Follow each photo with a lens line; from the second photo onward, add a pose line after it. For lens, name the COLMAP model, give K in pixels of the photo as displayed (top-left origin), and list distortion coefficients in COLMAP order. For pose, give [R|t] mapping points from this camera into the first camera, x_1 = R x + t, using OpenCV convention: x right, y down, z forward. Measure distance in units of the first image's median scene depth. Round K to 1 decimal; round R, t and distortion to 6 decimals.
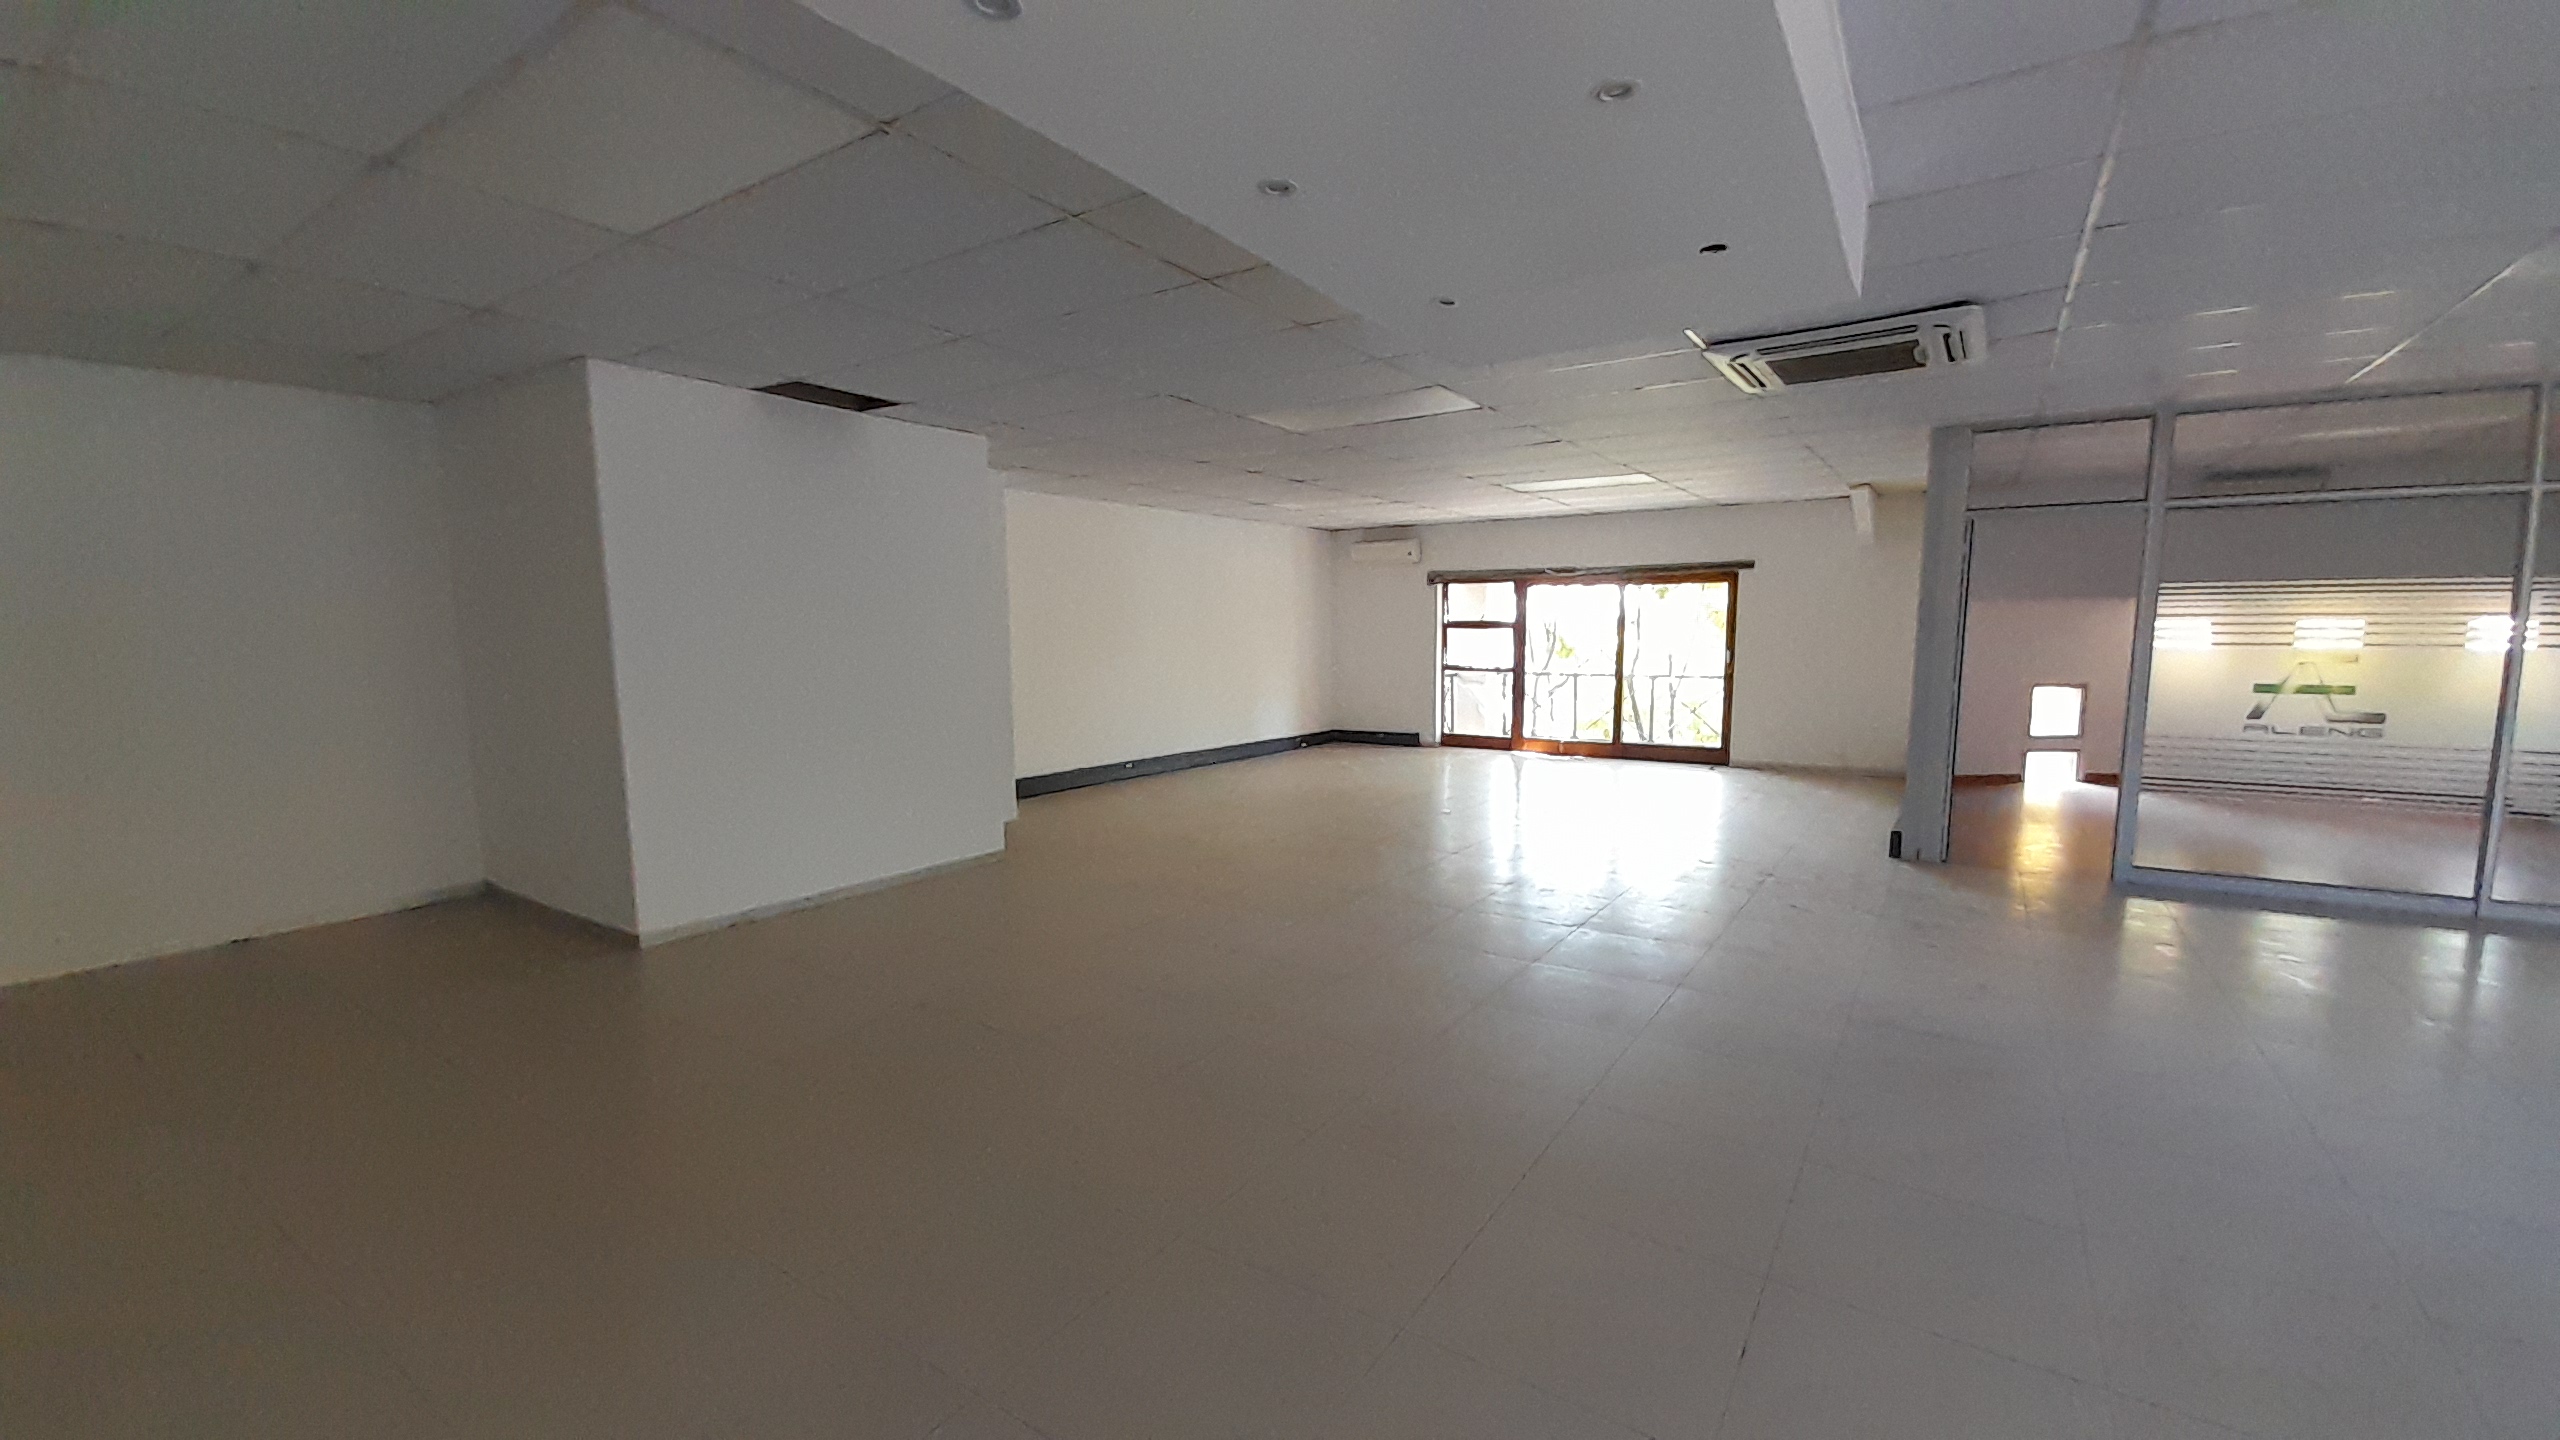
lens RADIAL K [[989.8, 0, 1276.6], [0, 989.8, 747.4], [0, 0, 1]] dist [0.004870, -0.008781]
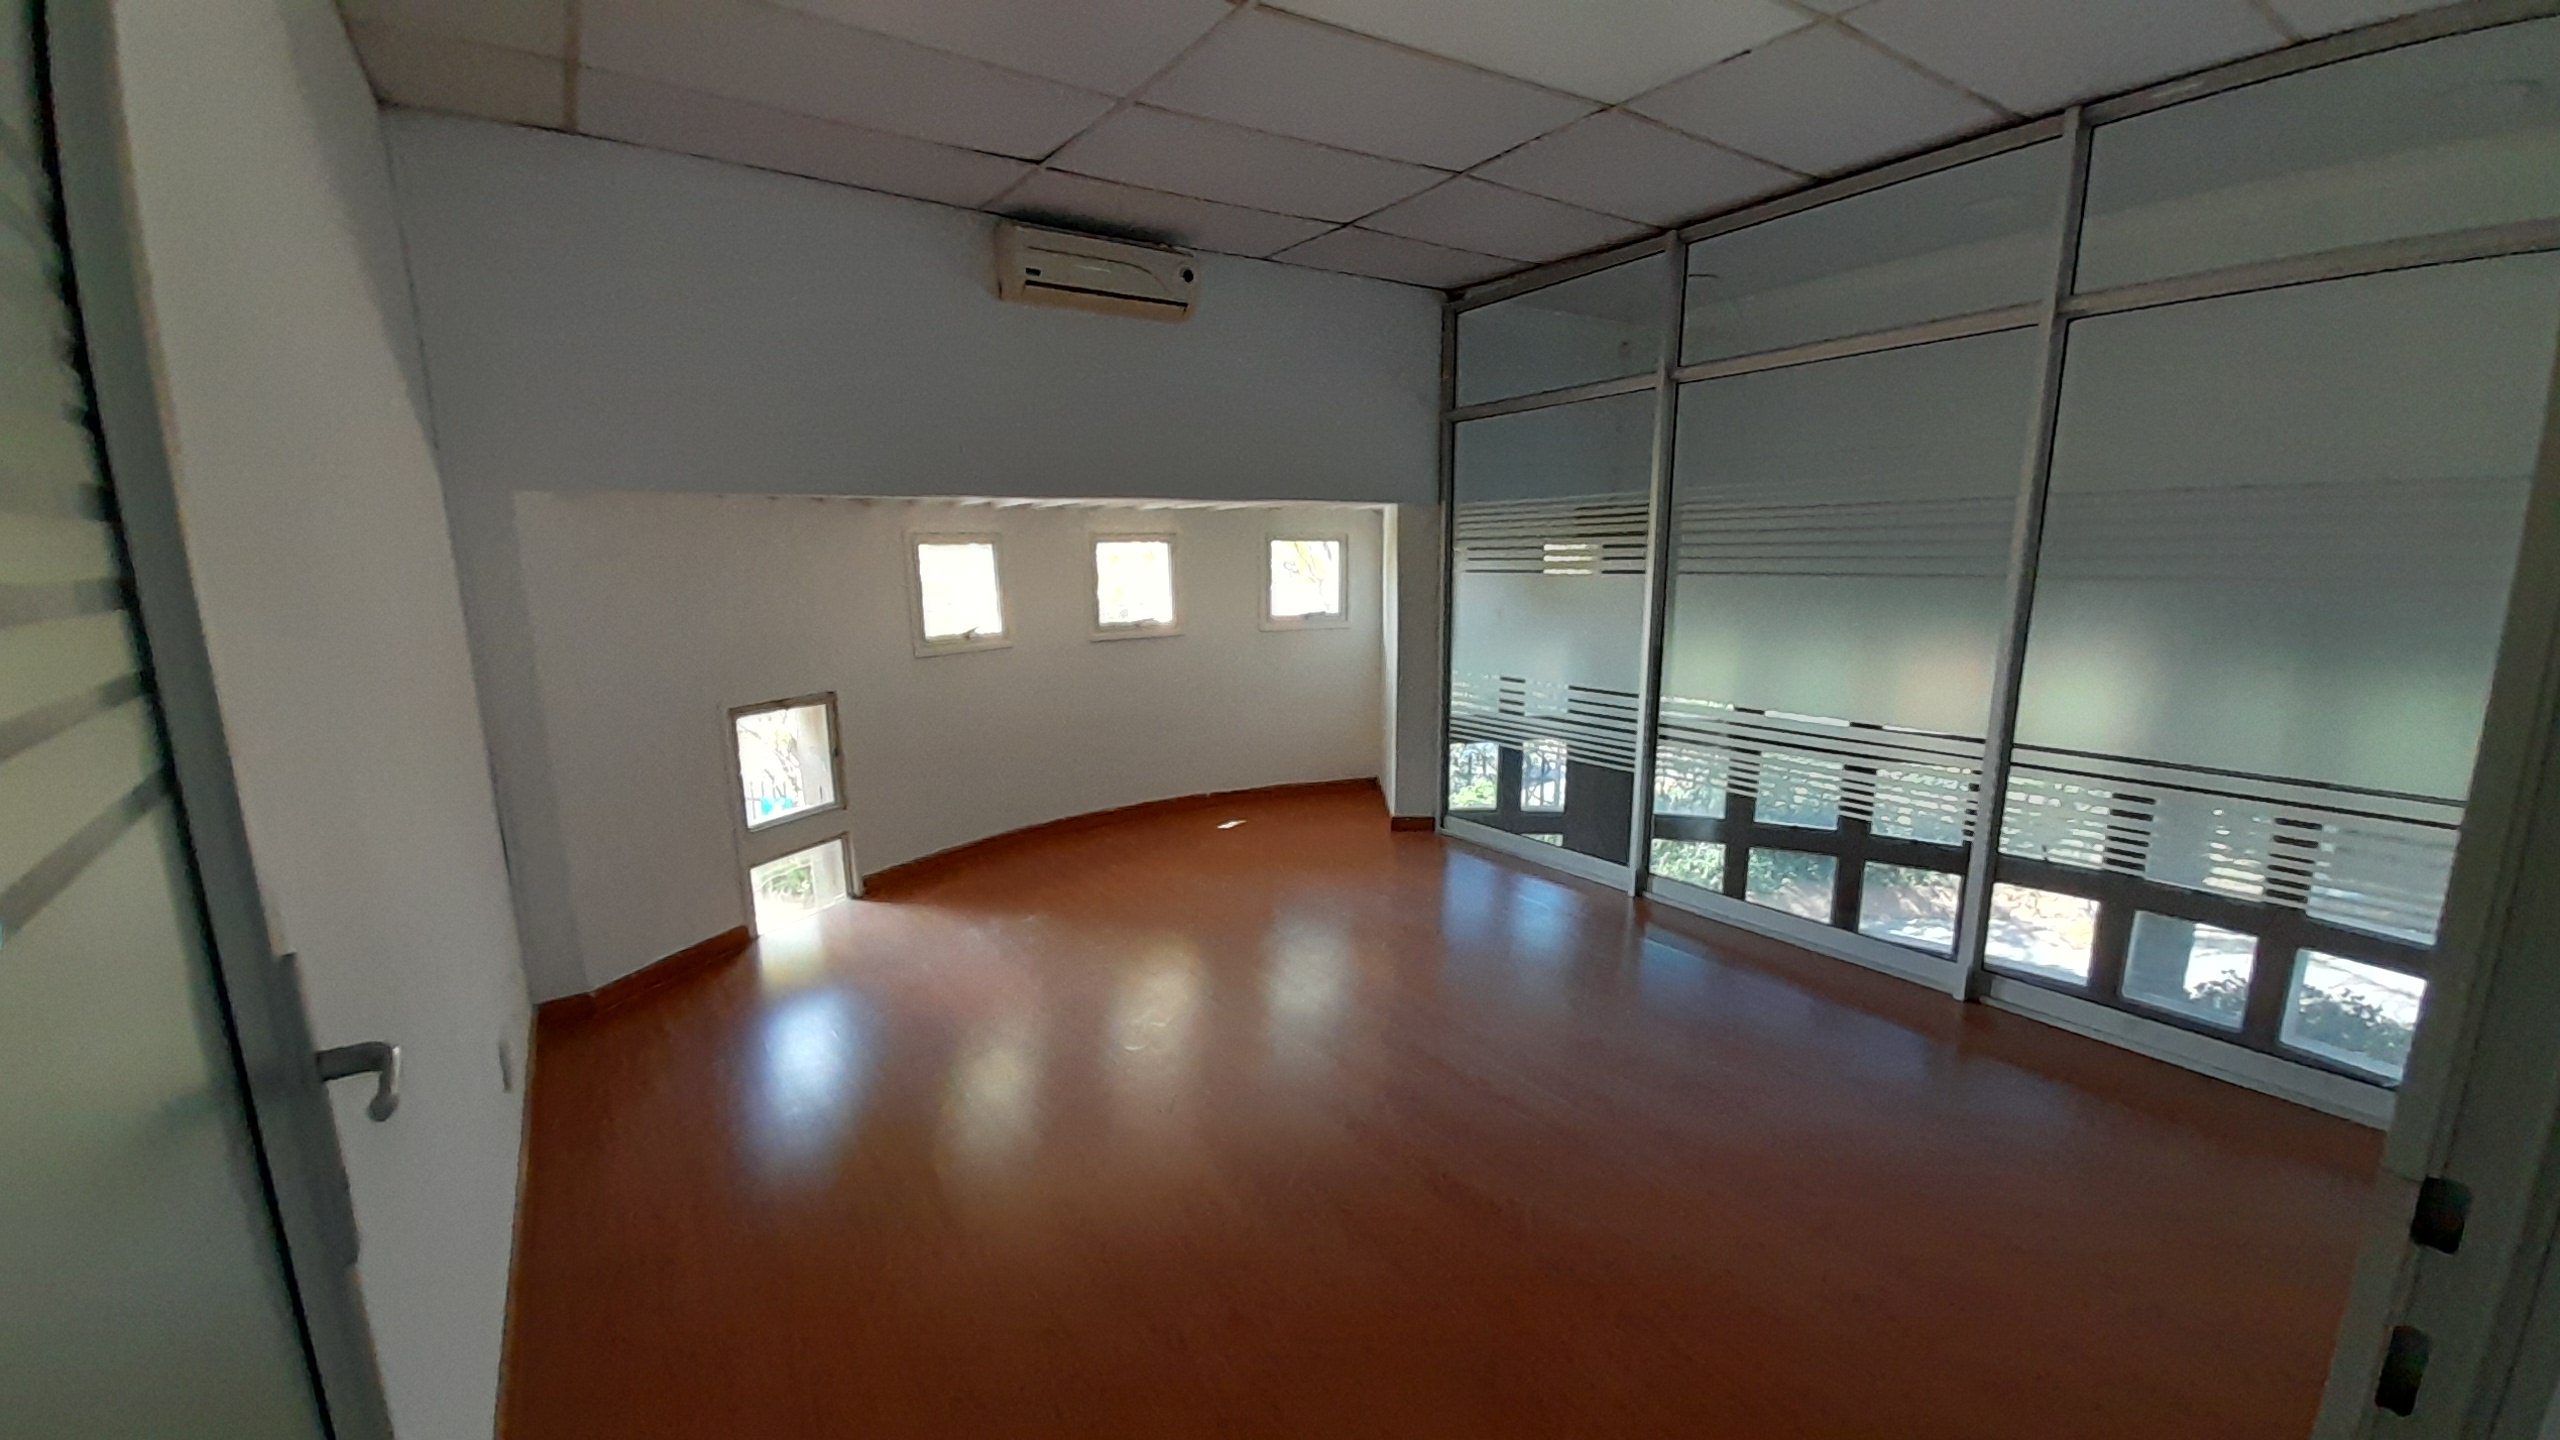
lens RADIAL K [[989.8, 0, 1257.8], [0, 989.8, 742.0], [0, 0, 1]] dist [0.004870, -0.008781]
pose [[0.388711, -0.177035, 0.904192, 0.478250], [0.121568, 0.982641, 0.140132, -0.081438], [-0.913304, 0.055450, 0.403485, 0.632891]]
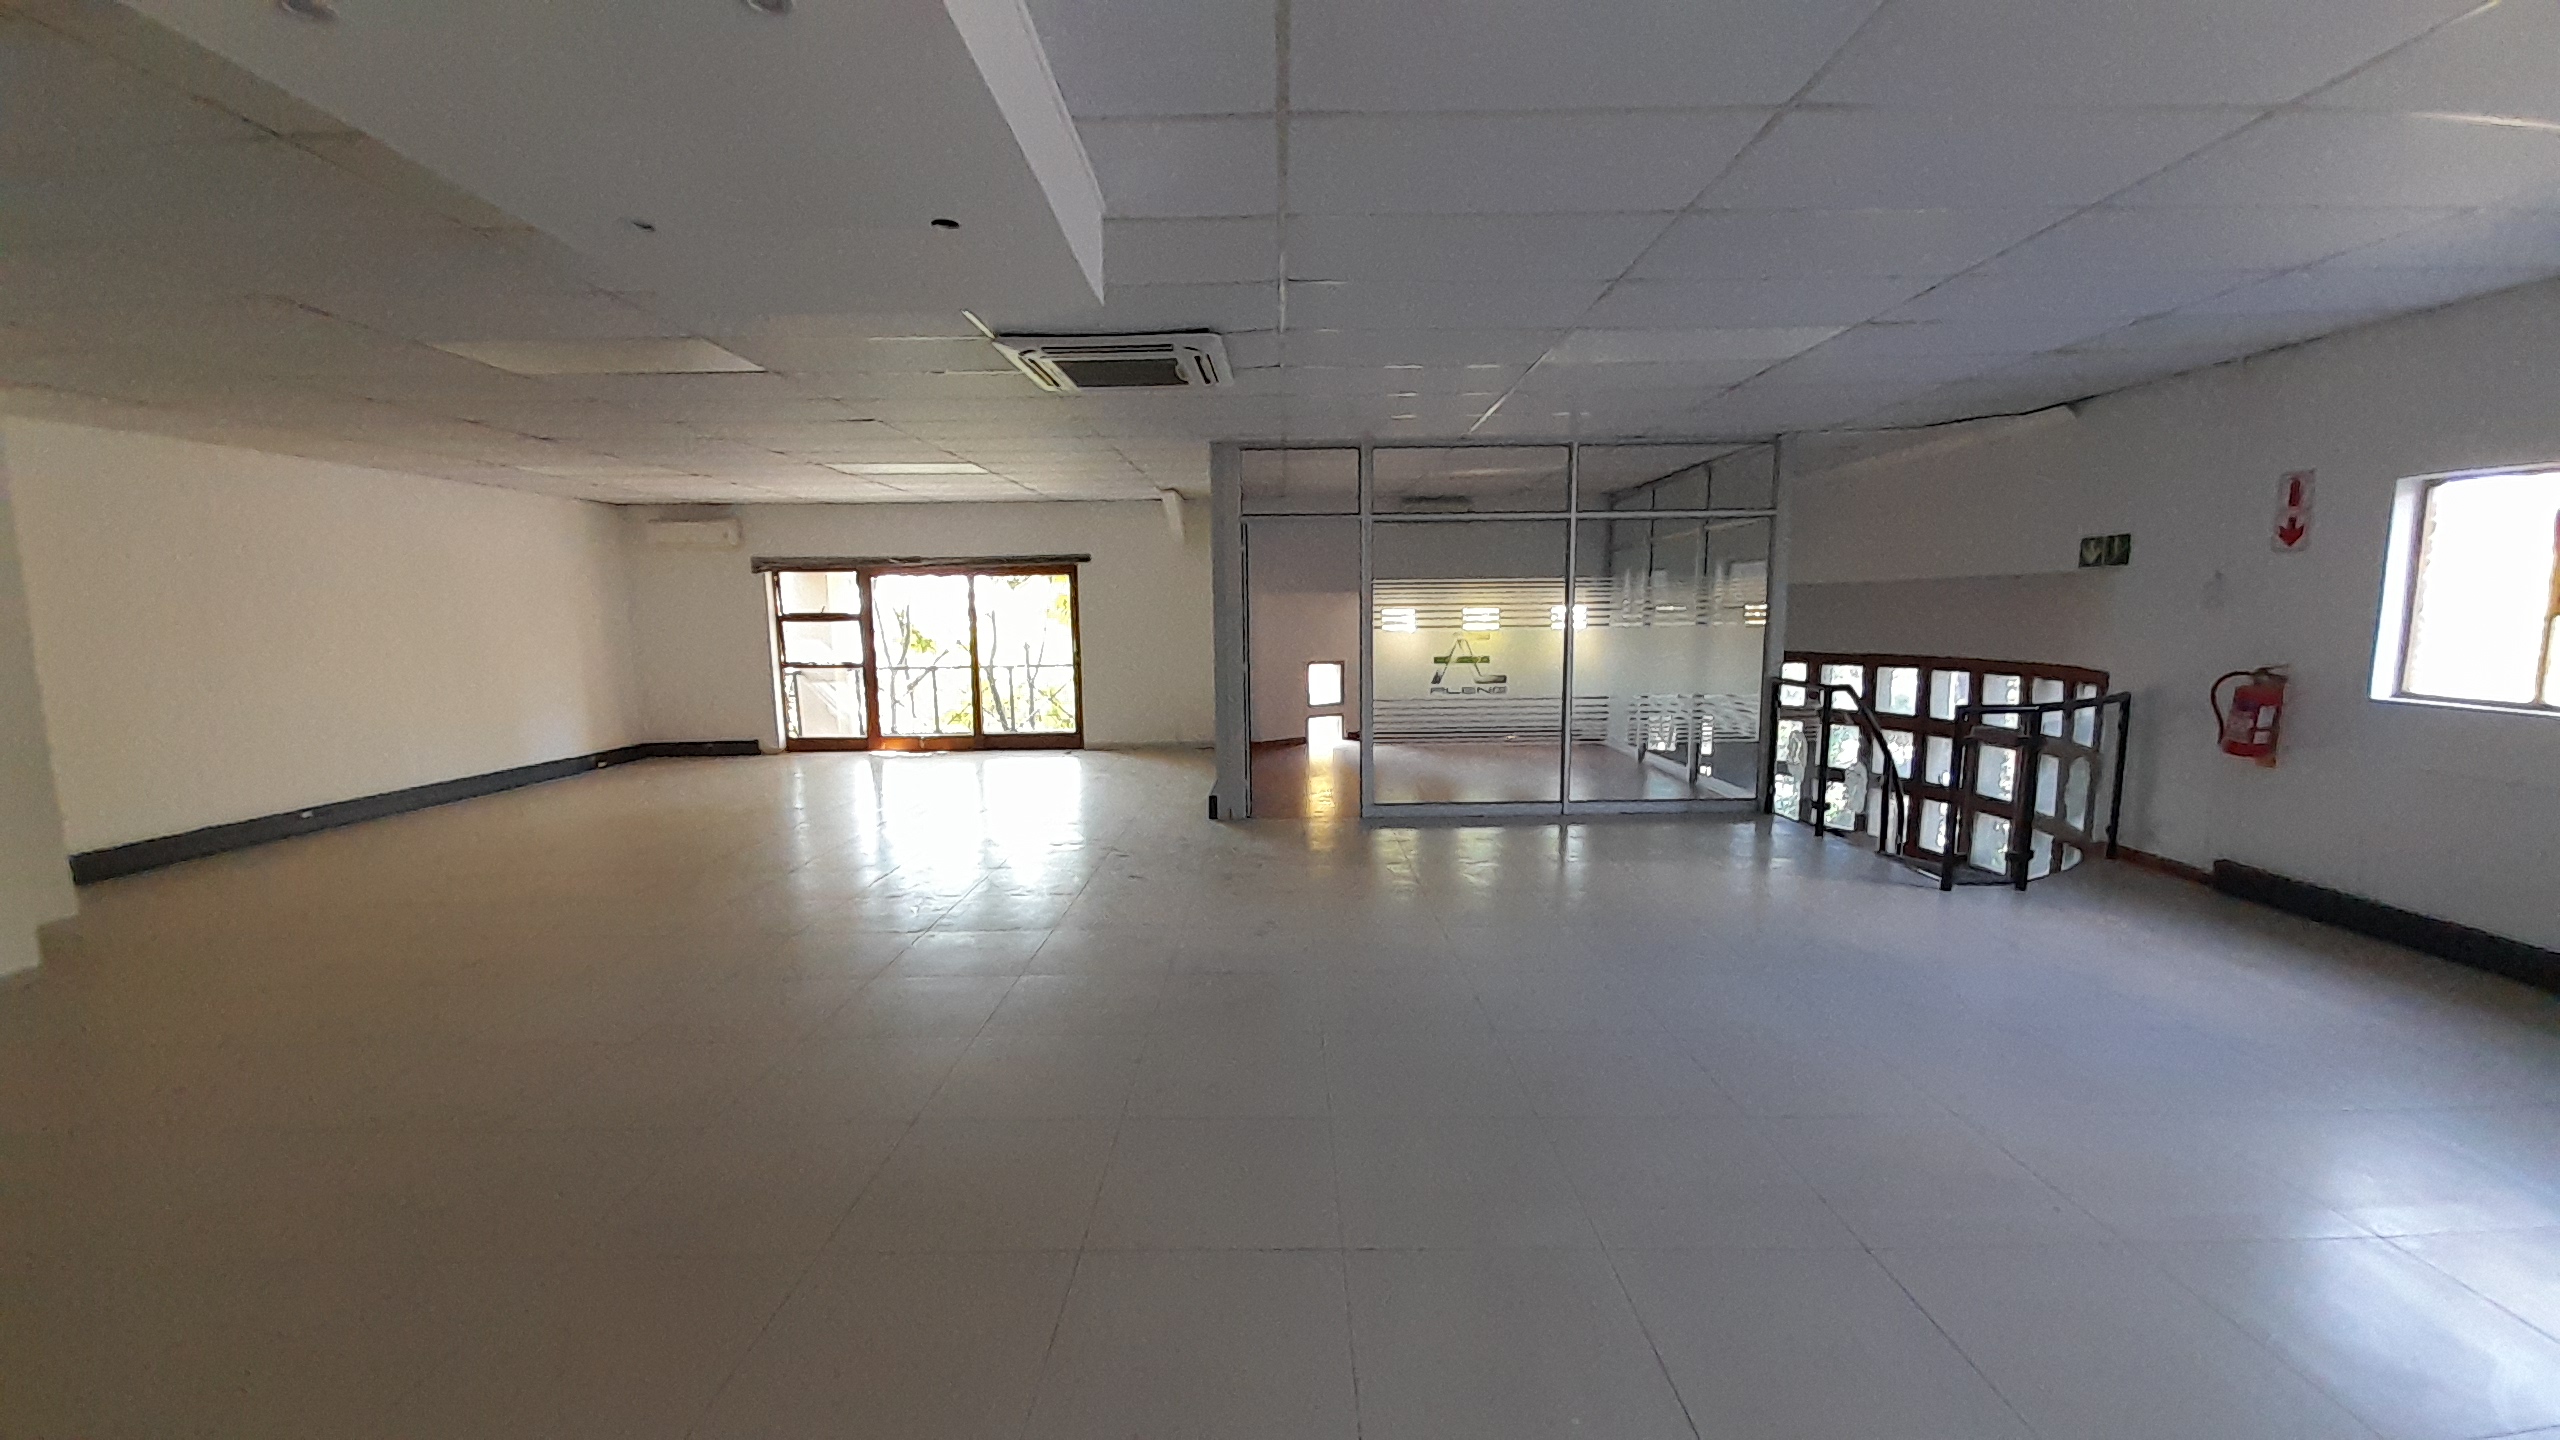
lens RADIAL K [[989.8, 0, 1276.4], [0, 989.8, 741.7], [0, 0, 1]] dist [0.004870, -0.008781]
pose [[0.828694, -0.074971, 0.554658, 0.053675], [0.074266, 0.996955, 0.023796, 0.001000], [-0.554752, 0.021472, 0.831738, 0.010195]]
